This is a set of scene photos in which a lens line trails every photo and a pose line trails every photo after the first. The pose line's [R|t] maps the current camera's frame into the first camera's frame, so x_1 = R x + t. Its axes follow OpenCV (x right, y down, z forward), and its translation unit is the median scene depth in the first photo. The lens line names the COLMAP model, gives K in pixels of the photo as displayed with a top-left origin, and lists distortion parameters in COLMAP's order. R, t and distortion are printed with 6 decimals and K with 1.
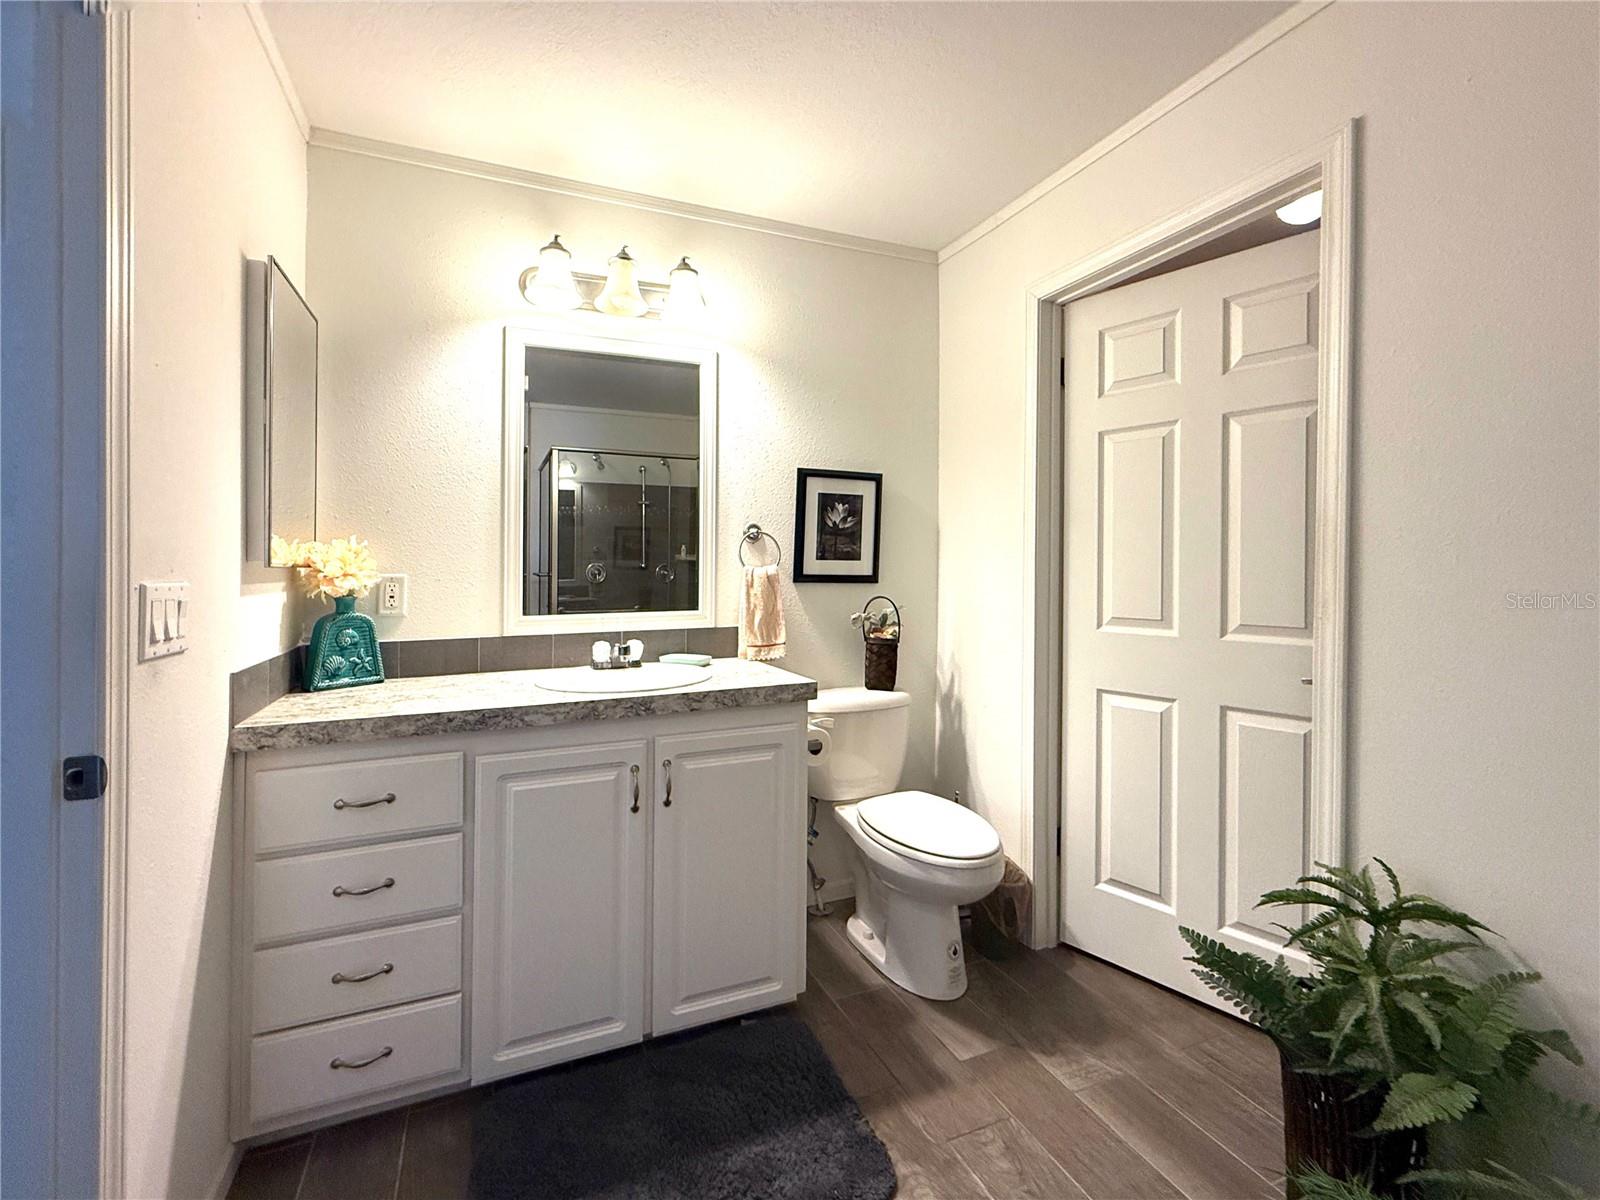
lens RADIAL K [[643.8, 0, 797.6], [0, 643.8, 590.8], [0, 0, 1]] dist [-0.002218, -0.000506]
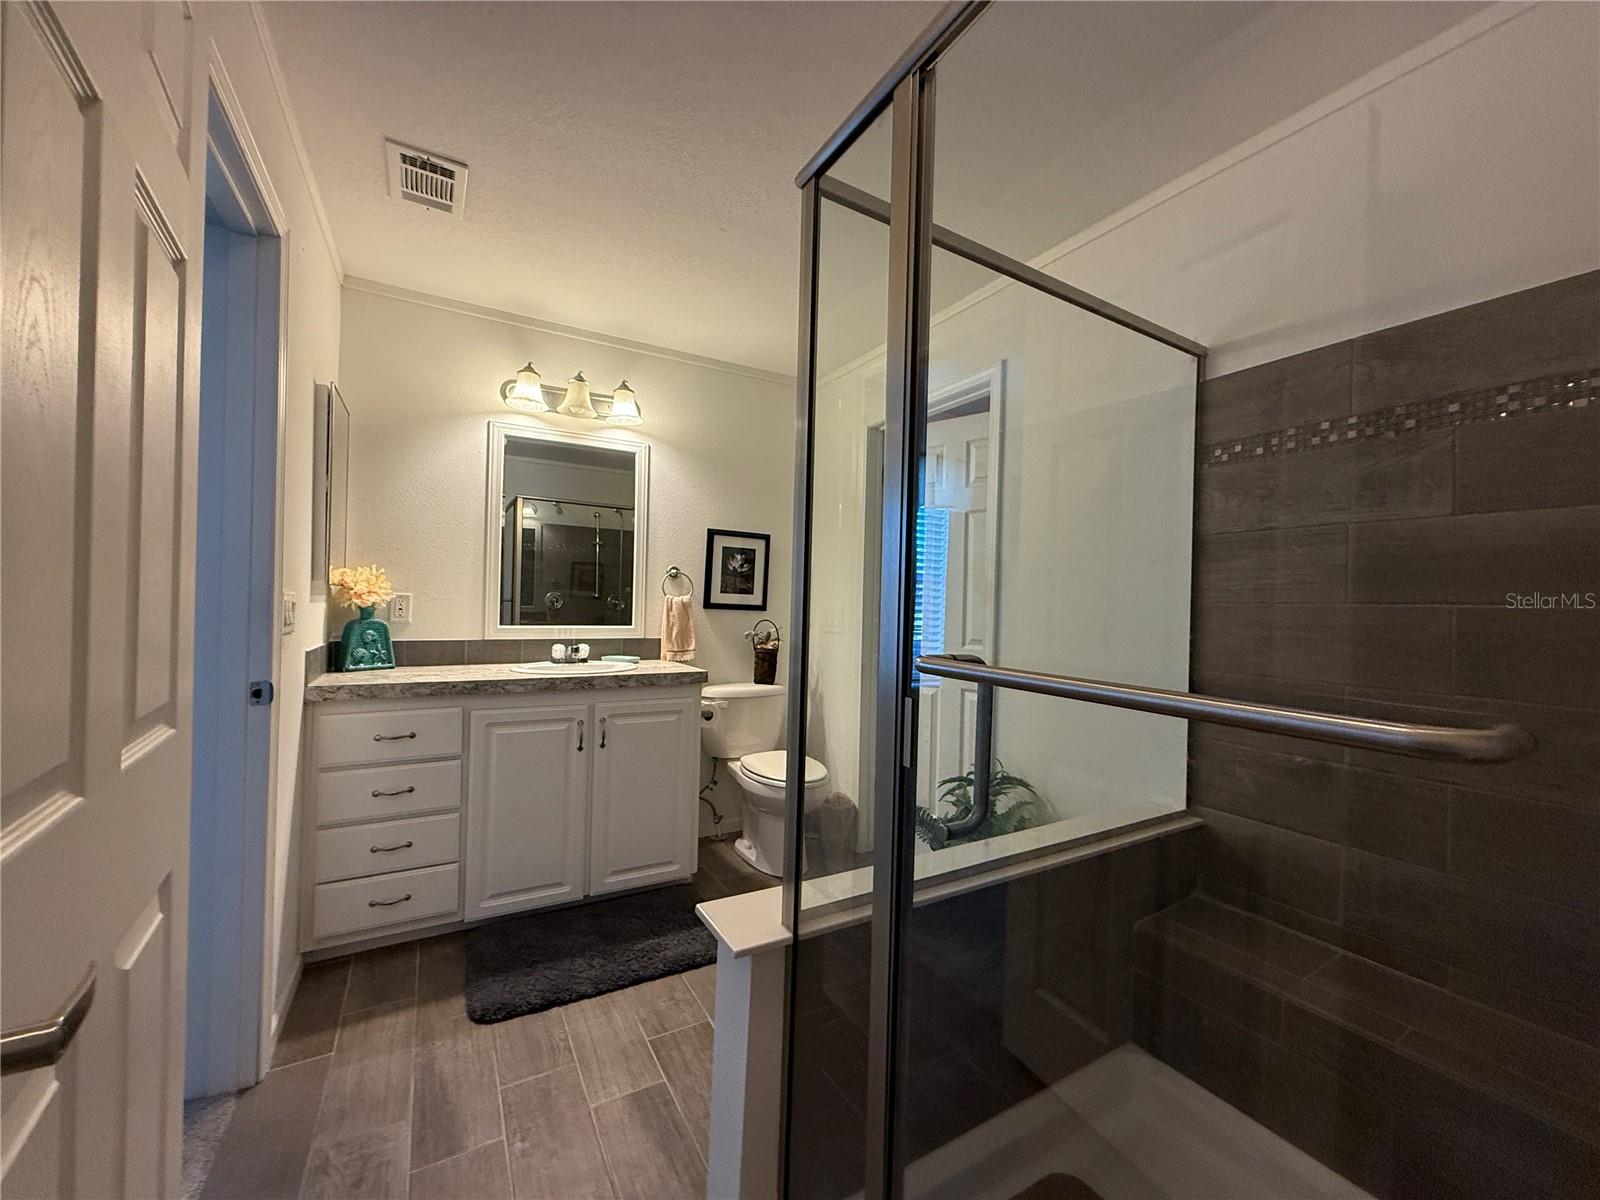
lens RADIAL K [[646.9, 0, 884.1], [0, 646.9, 638.5], [0, 0, 1]] dist [-0.000518, 0.000739]
pose [[0.985266, 0.018947, 0.169978, 0.180426], [-0.020711, 0.999748, 0.008613, 0.040737], [-0.169772, -0.012006, 0.985410, -0.595771]]
